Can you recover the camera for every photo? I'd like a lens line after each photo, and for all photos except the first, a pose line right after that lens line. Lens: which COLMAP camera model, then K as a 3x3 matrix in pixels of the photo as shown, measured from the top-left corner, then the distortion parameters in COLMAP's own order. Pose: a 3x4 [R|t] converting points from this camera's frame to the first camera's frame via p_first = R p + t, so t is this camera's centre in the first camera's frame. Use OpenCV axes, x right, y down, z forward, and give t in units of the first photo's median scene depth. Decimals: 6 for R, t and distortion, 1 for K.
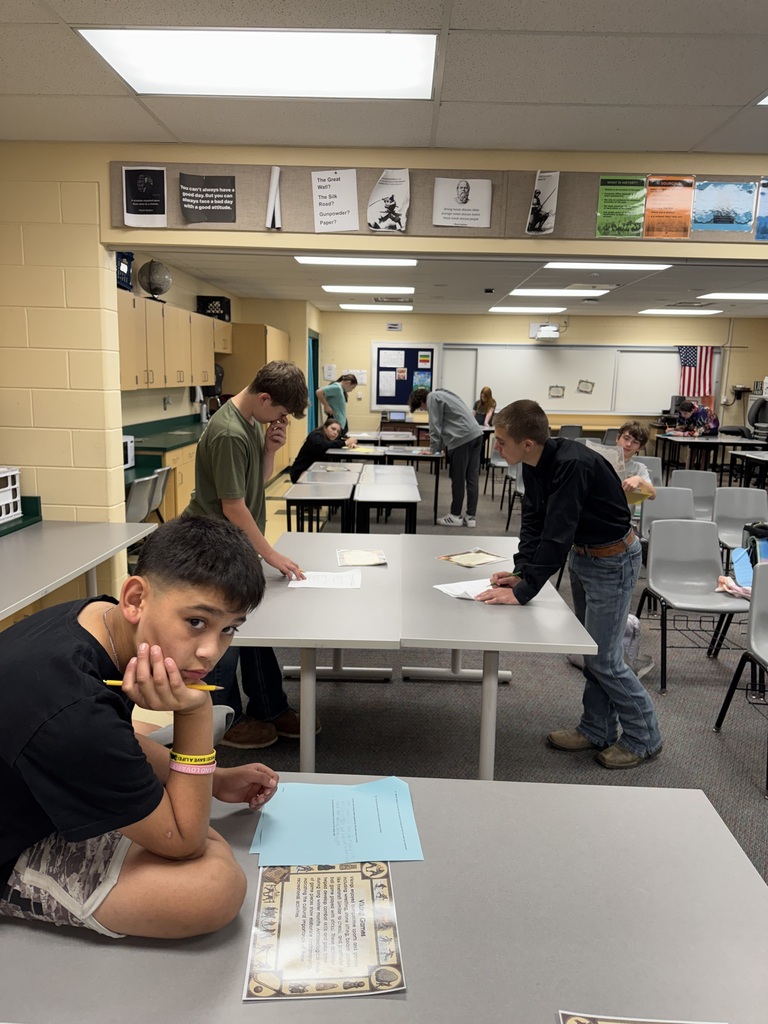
lens RADIAL K [[729.8, 0, 379.1], [0, 729.8, 509.7], [0, 0, 1]] dist [0.070207, -0.082537]
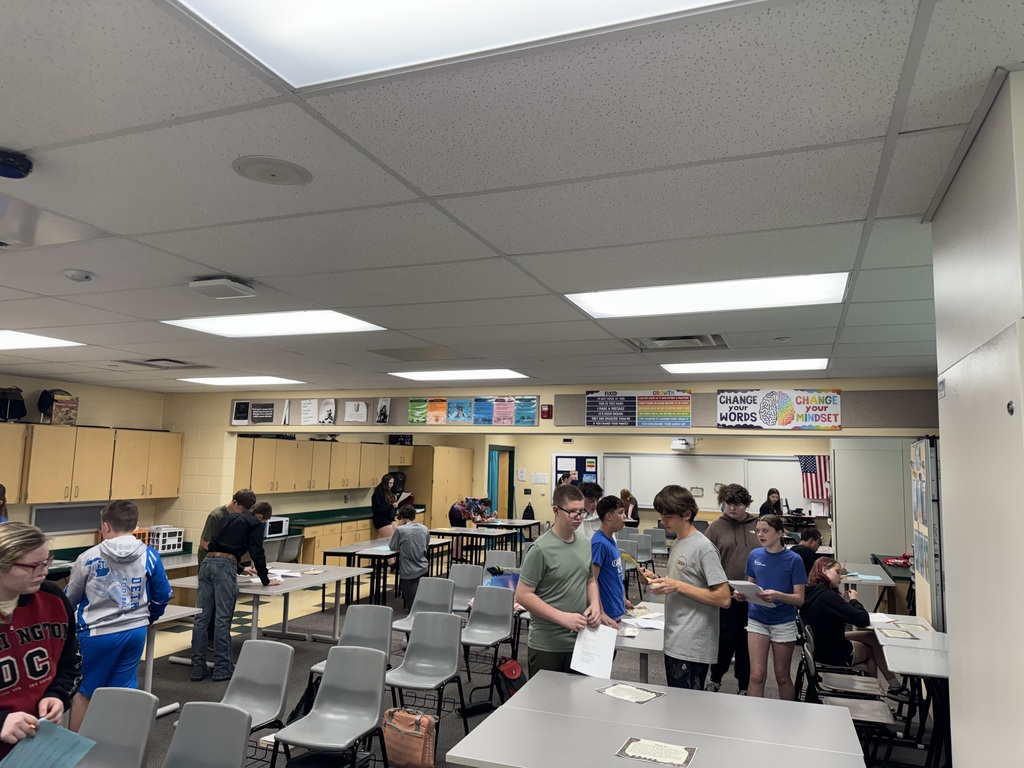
lens RADIAL K [[729.8, 0, 504.6], [0, 729.8, 378.7], [0, 0, 1]] dist [0.070207, -0.082537]
pose [[0.928671, -0.043452, -0.368349, 0.408439], [-0.067214, 0.956955, -0.282347, 0.024540], [0.364762, 0.286966, 0.885776, -0.247530]]
